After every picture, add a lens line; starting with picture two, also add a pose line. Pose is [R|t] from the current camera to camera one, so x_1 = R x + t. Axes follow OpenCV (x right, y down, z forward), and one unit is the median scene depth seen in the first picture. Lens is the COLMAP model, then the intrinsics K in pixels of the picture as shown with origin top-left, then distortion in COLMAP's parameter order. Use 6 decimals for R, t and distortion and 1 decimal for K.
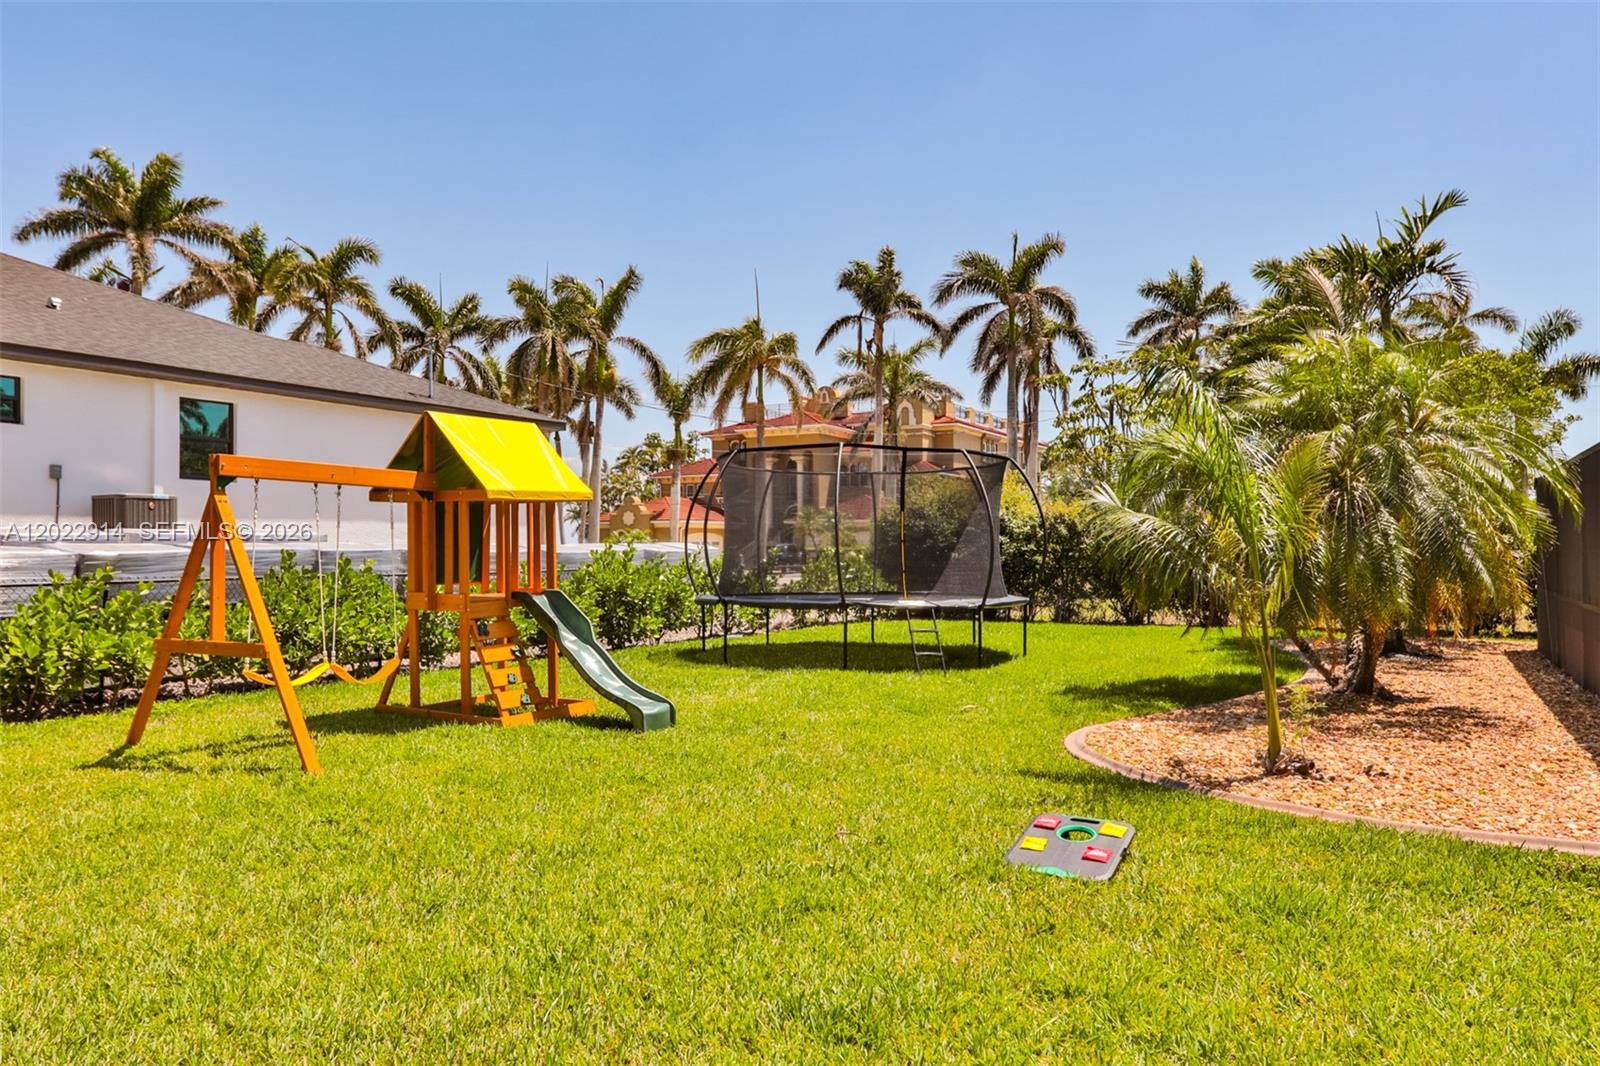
lens RADIAL K [[1083.5, 0, 804.1], [0, 1083.5, 541.9], [0, 0, 1]] dist [-0.001736, 0.001653]
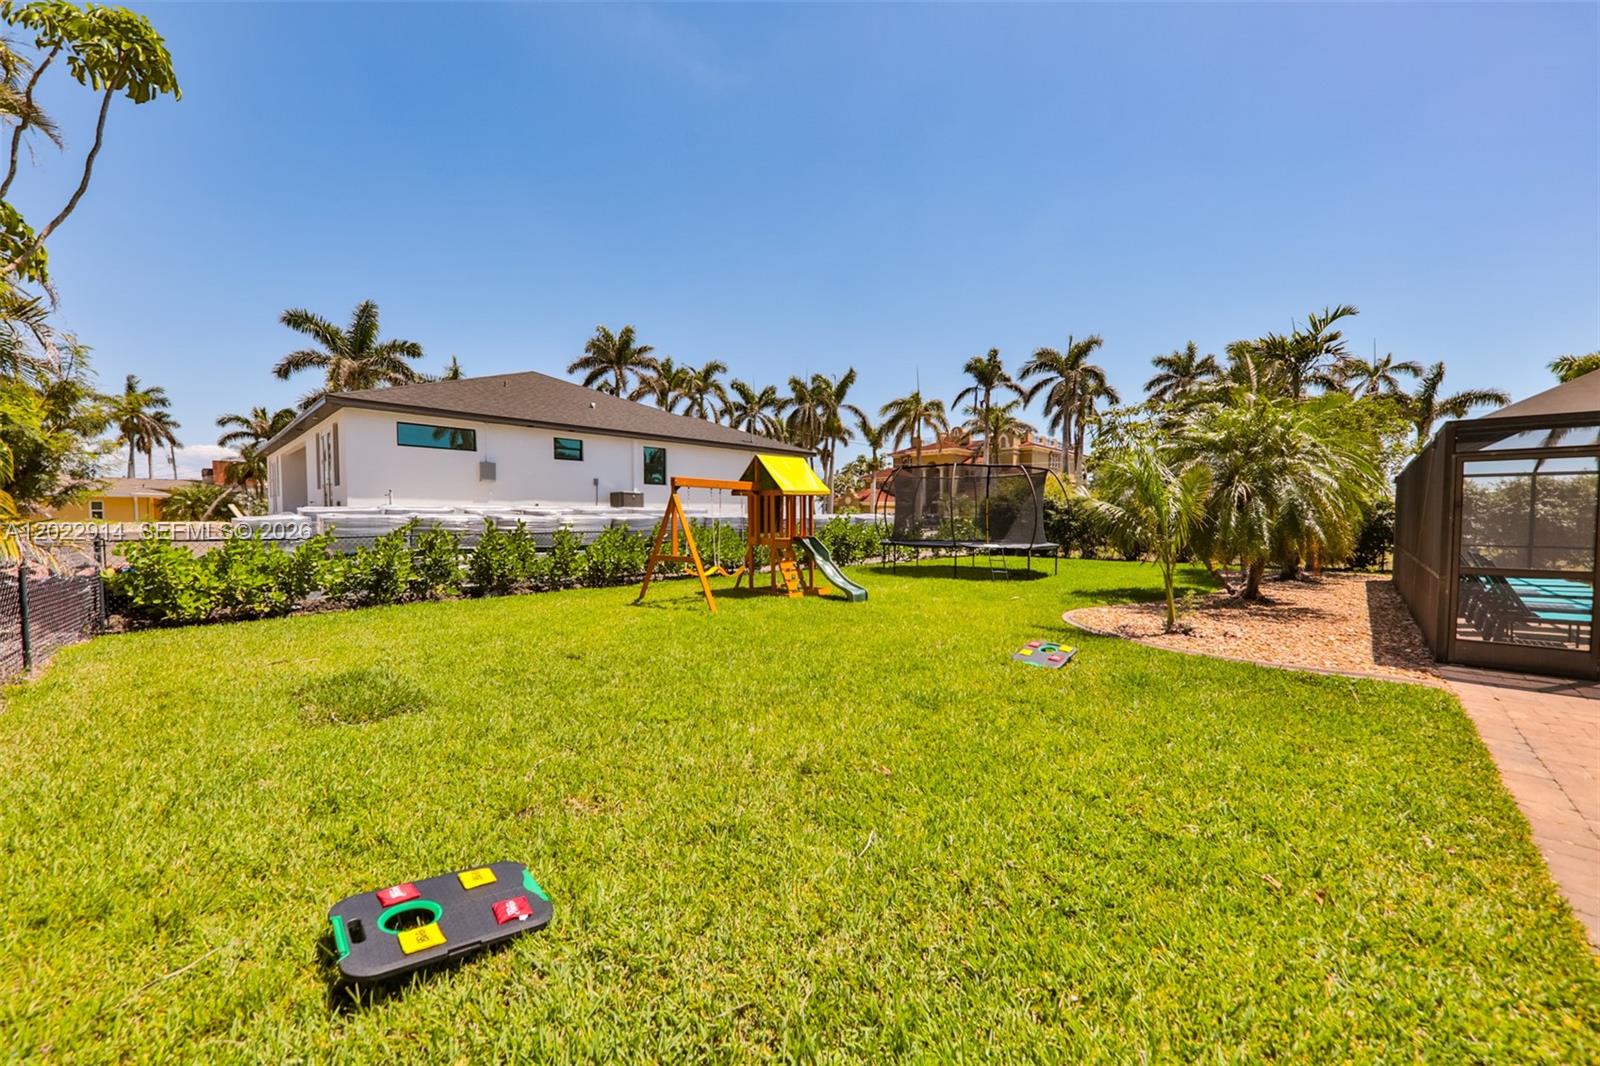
lens RADIAL K [[587.3, 0, 797.2], [0, 587.3, 538.3], [0, 0, 1]] dist [0.009890, -0.006058]
pose [[0.969590, 0.012952, -0.244391, 0.011219], [-0.002411, 0.999056, 0.043382, -0.001104], [0.244722, -0.041474, 0.968706, -0.061067]]
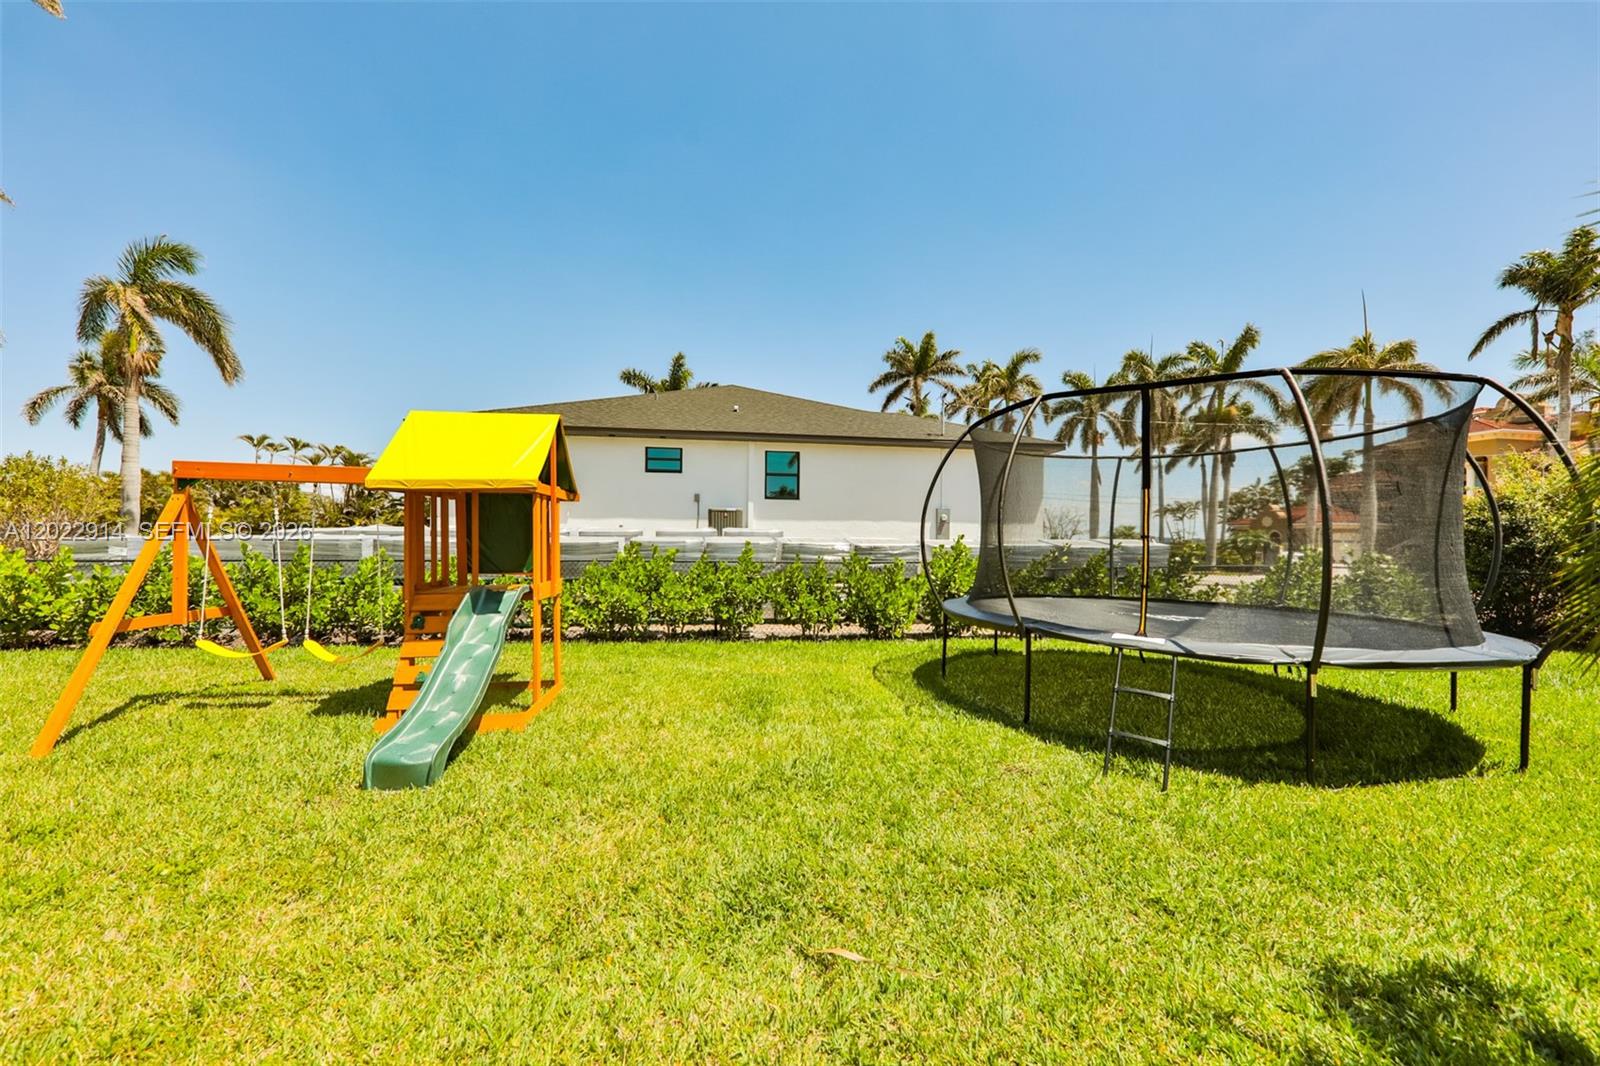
lens RADIAL K [[579.7, 0, 798.7], [0, 579.7, 539.1], [0, 0, 1]] dist [0.006821, -0.005149]
pose [[0.613700, 0.007339, -0.789505, 0.131337], [-0.006755, 0.999969, 0.004044, -0.000089], [0.789510, 0.002851, 0.613731, 0.367971]]
